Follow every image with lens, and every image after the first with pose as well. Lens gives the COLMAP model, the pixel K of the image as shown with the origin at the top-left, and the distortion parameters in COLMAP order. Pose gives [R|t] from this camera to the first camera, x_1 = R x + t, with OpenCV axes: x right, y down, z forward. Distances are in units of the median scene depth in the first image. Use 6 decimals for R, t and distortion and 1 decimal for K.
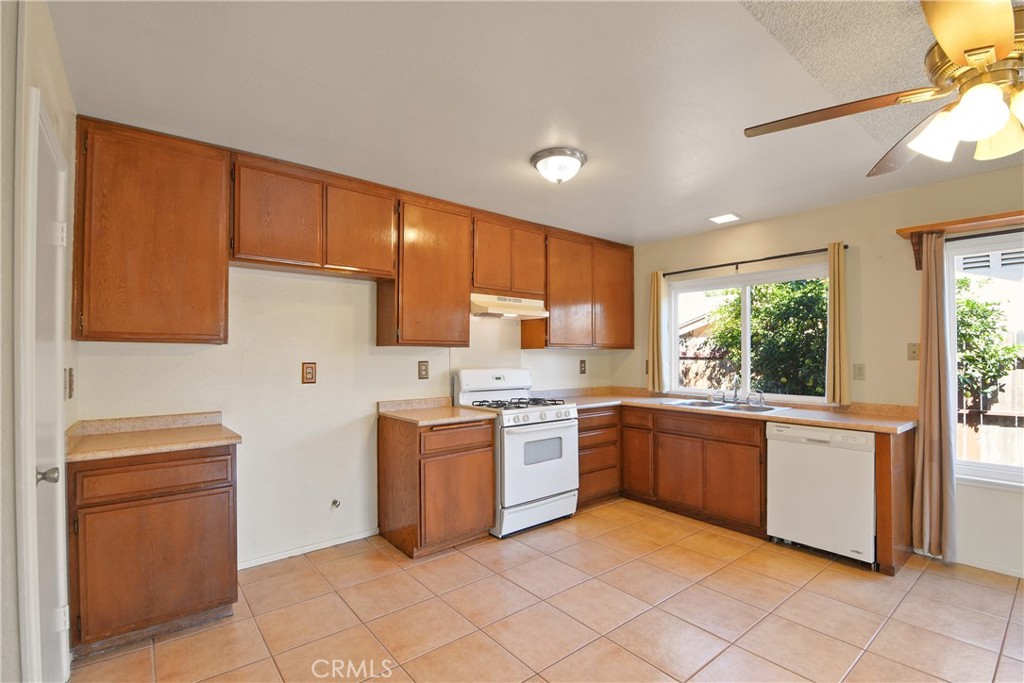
lens RADIAL K [[465.1, 0, 510.5], [0, 465.1, 354.2], [0, 0, 1]] dist [-0.000709, -0.014331]
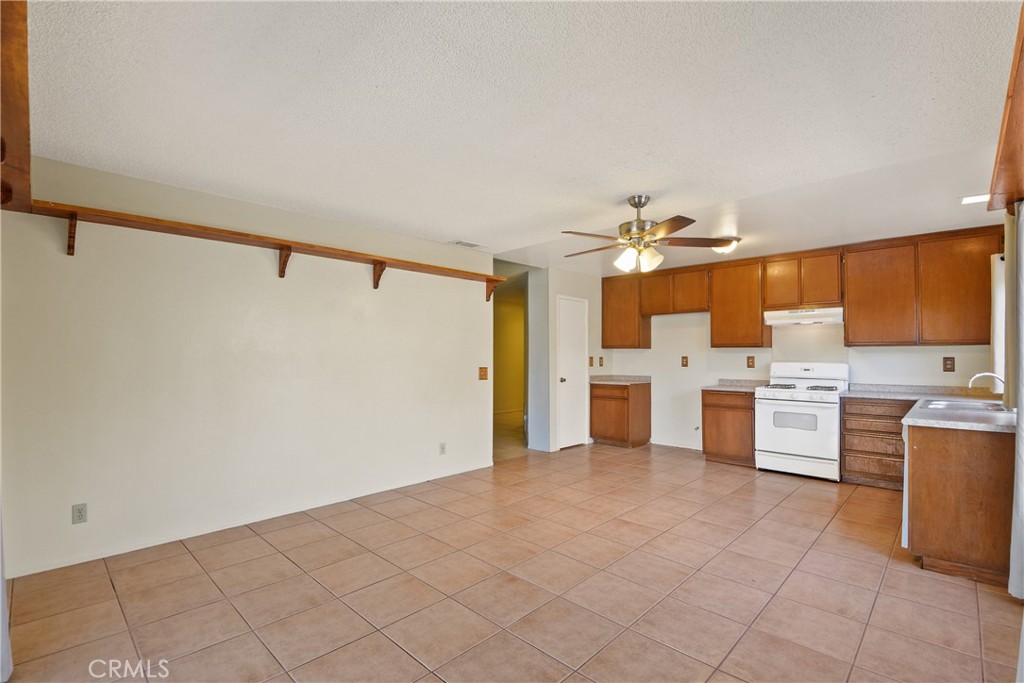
lens RADIAL K [[465.1, 0, 510.5], [0, 465.1, 354.2], [0, 0, 1]] dist [-0.000709, -0.014331]
pose [[0.118082, -0.003033, -0.992999, 1.538109], [-0.000274, 0.999995, -0.003087, 0.014103], [0.993004, 0.000637, 0.118080, -0.012855]]
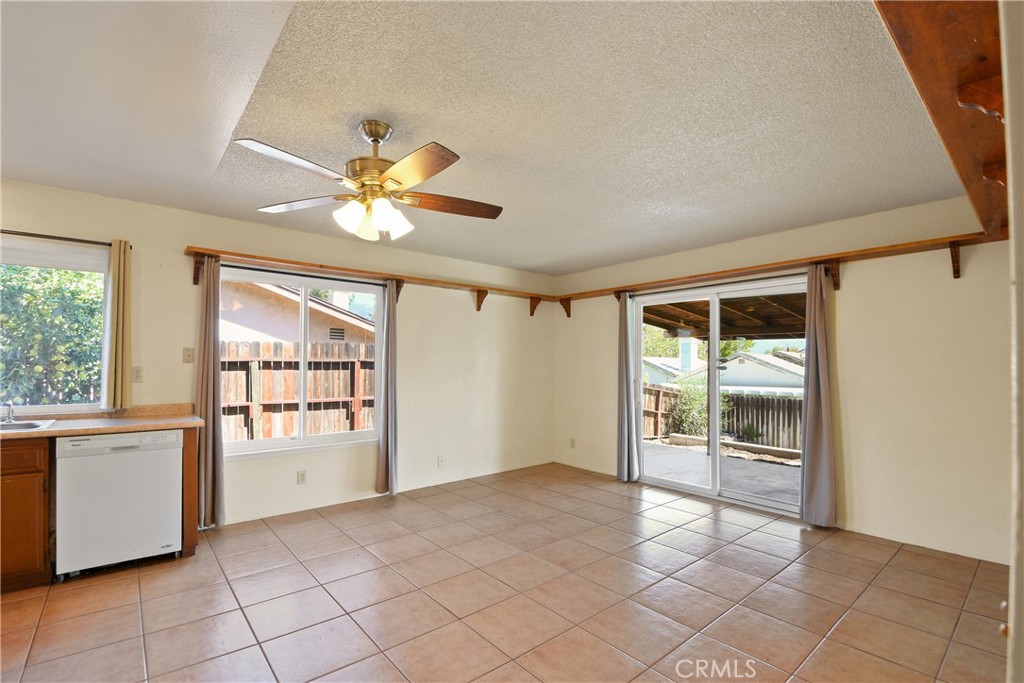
lens RADIAL K [[465.1, 0, 510.5], [0, 465.1, 354.2], [0, 0, 1]] dist [-0.000709, -0.014331]
pose [[-0.017209, 0.019058, 0.999670, -0.286606], [-0.004447, 0.999807, -0.019137, 0.010265], [-0.999842, -0.004775, -0.017121, 0.220987]]
